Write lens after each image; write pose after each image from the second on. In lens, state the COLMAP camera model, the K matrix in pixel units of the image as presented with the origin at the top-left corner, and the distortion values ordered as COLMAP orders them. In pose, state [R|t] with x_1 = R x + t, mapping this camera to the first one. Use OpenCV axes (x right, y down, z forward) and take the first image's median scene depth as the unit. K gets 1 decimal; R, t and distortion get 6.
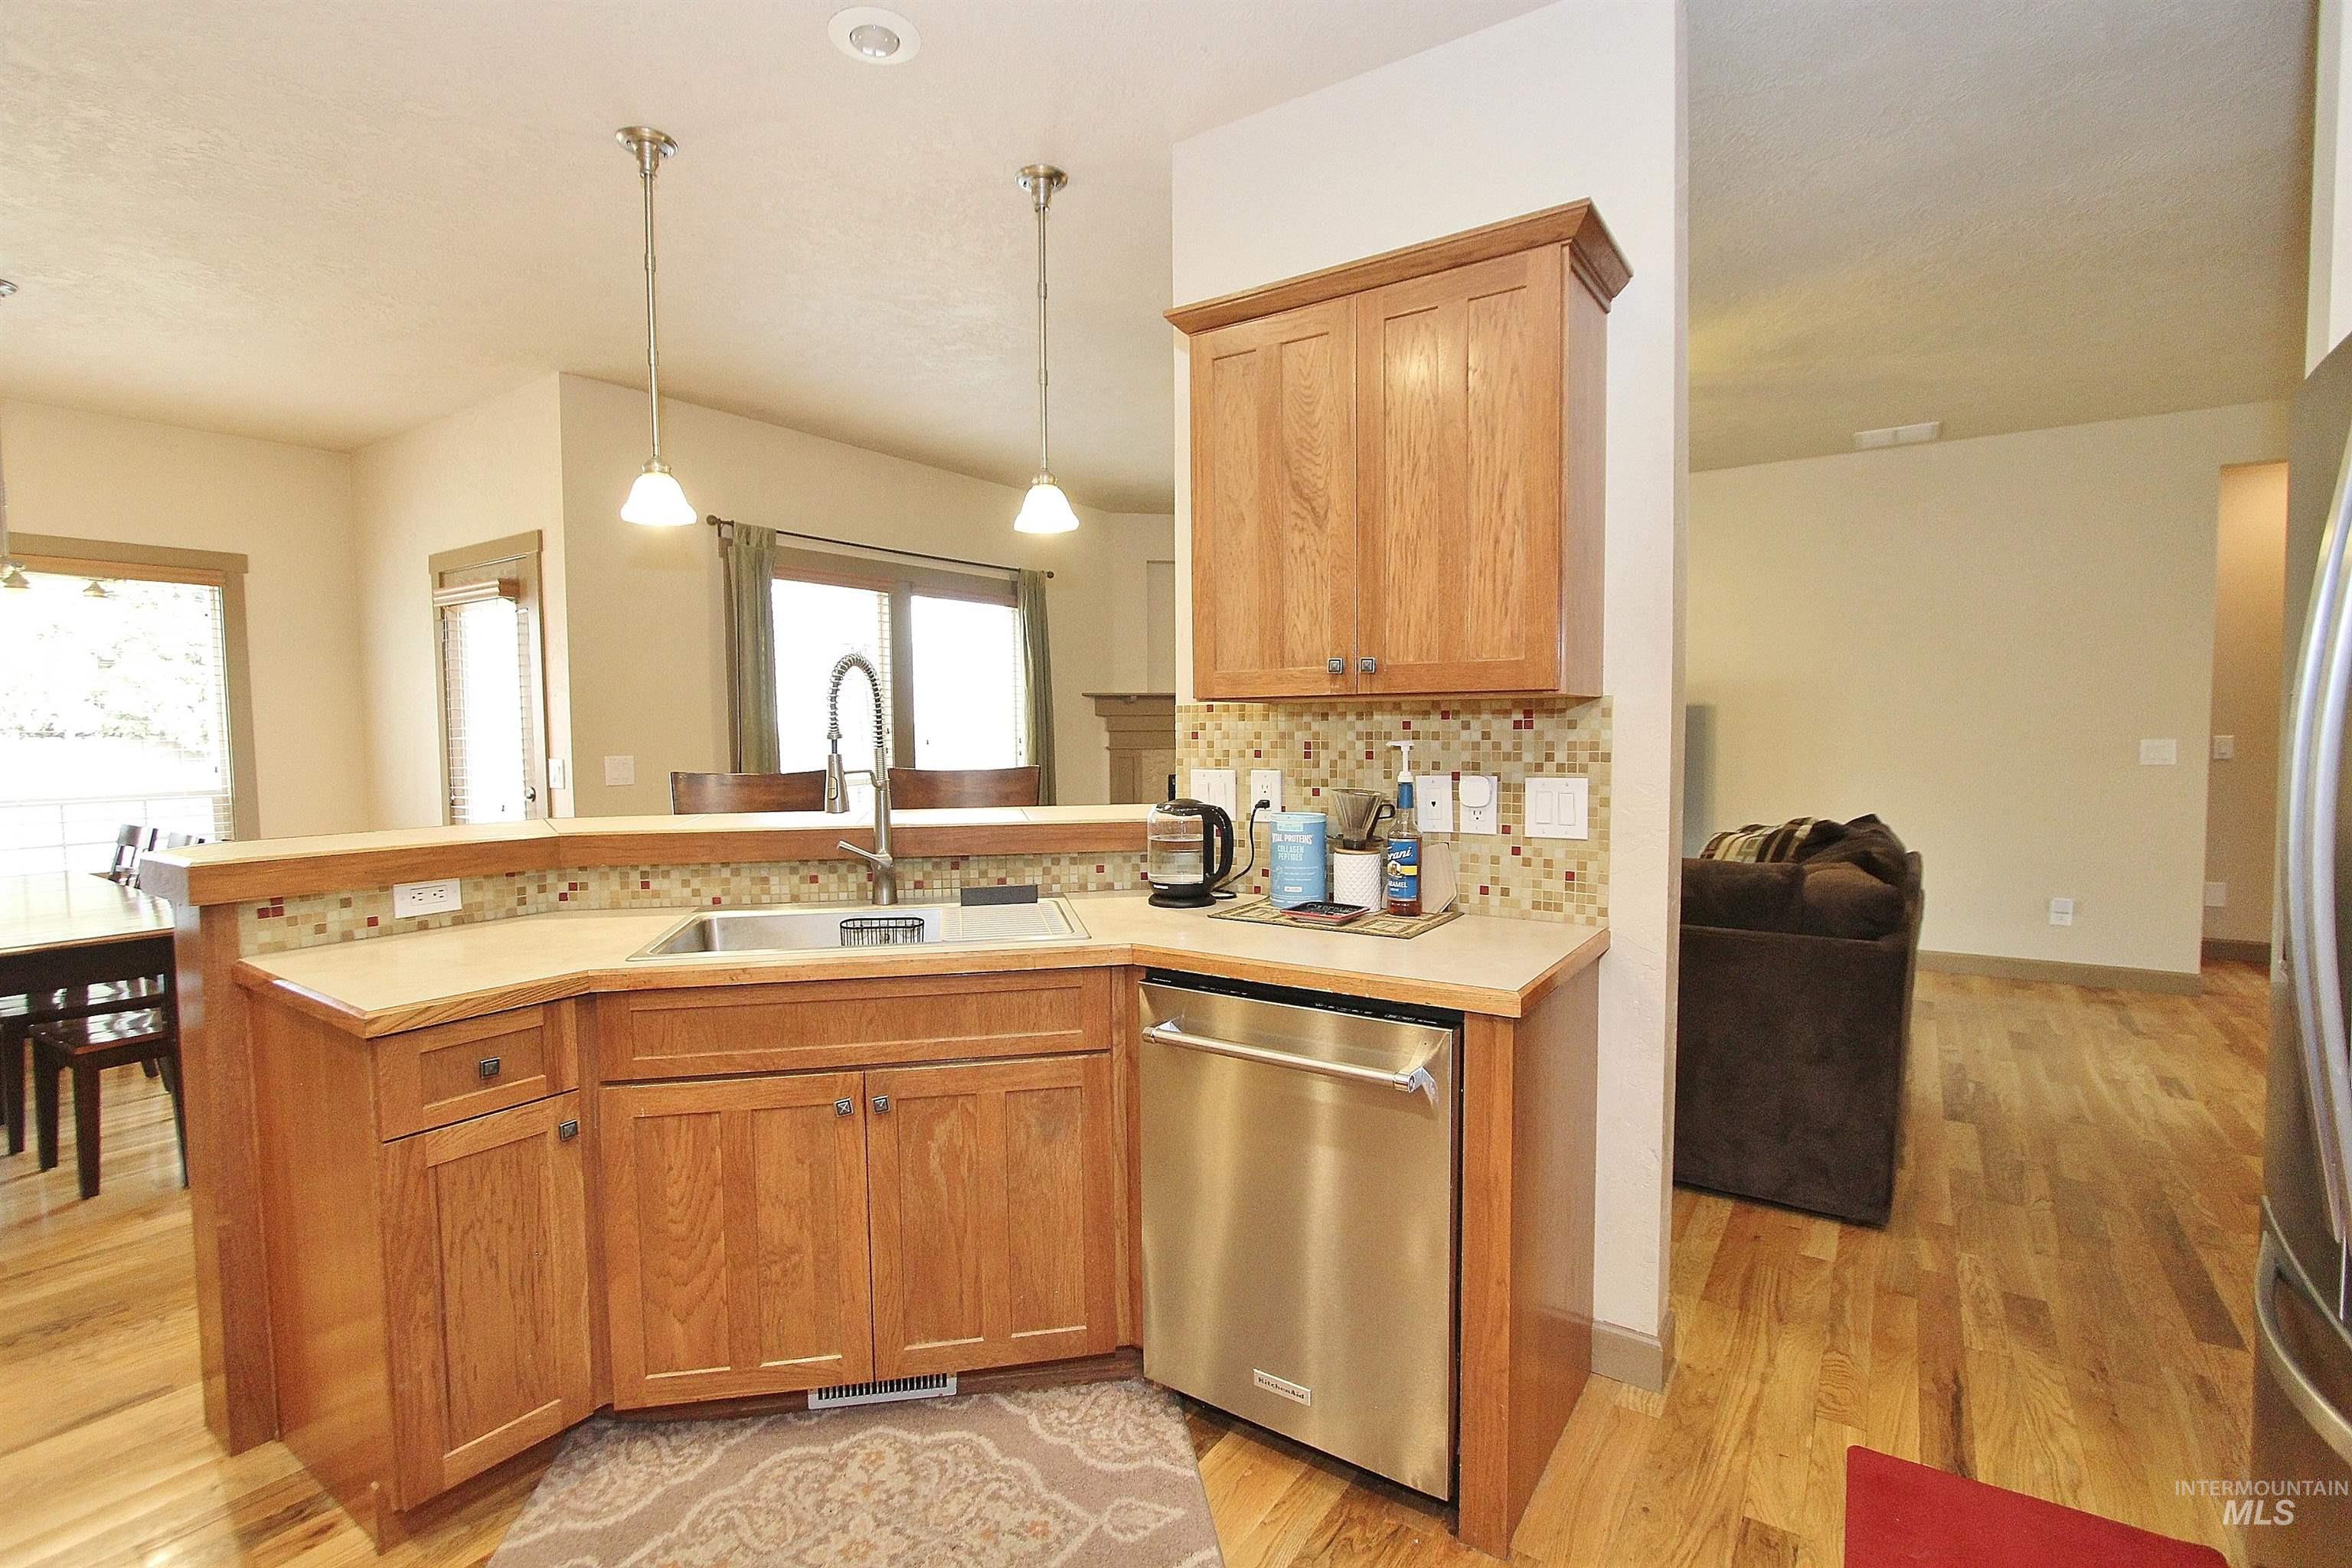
lens RADIAL K [[1076.4, 0, 1170.3], [0, 1076.4, 784.8], [0, 0, 1]] dist [-0.014660, 0.001405]
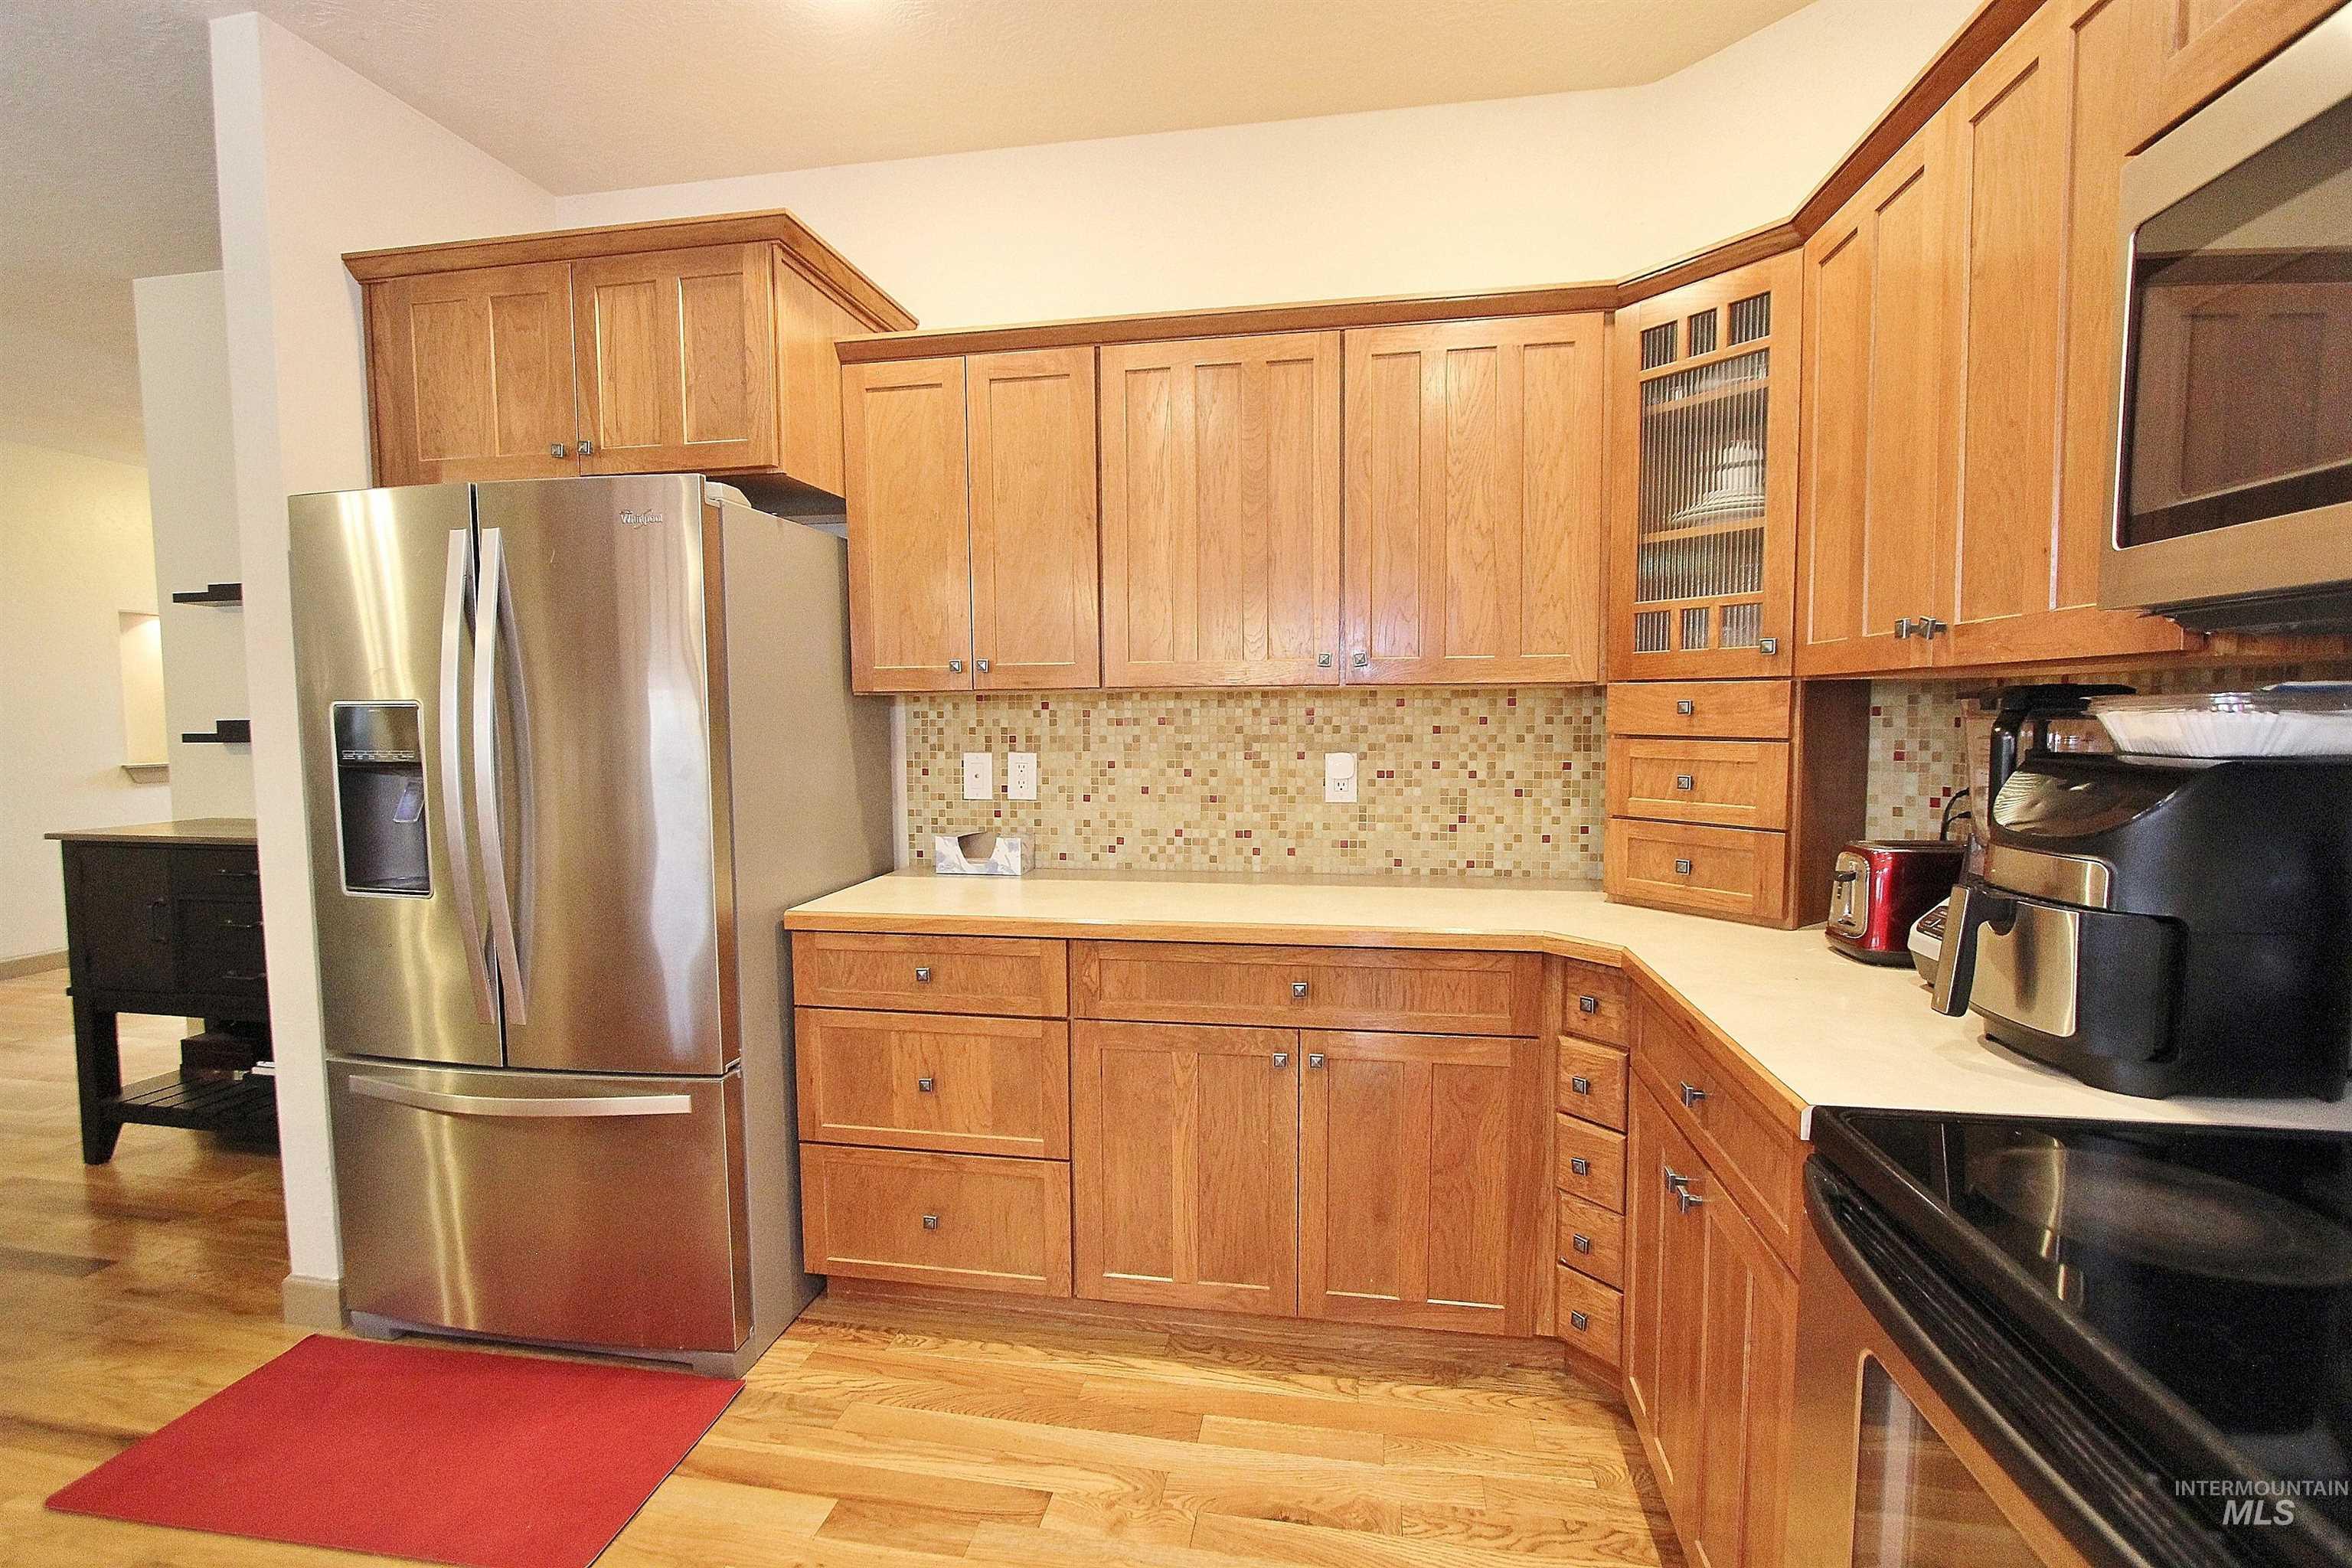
lens RADIAL K [[1076.4, 0, 1170.3], [0, 1076.4, 784.8], [0, 0, 1]] dist [-0.014660, 0.001405]
pose [[-0.415546, -0.049882, 0.908203, -0.481122], [0.062662, 0.994553, 0.083296, -0.015708], [-0.907411, 0.091523, -0.410156, 0.354140]]
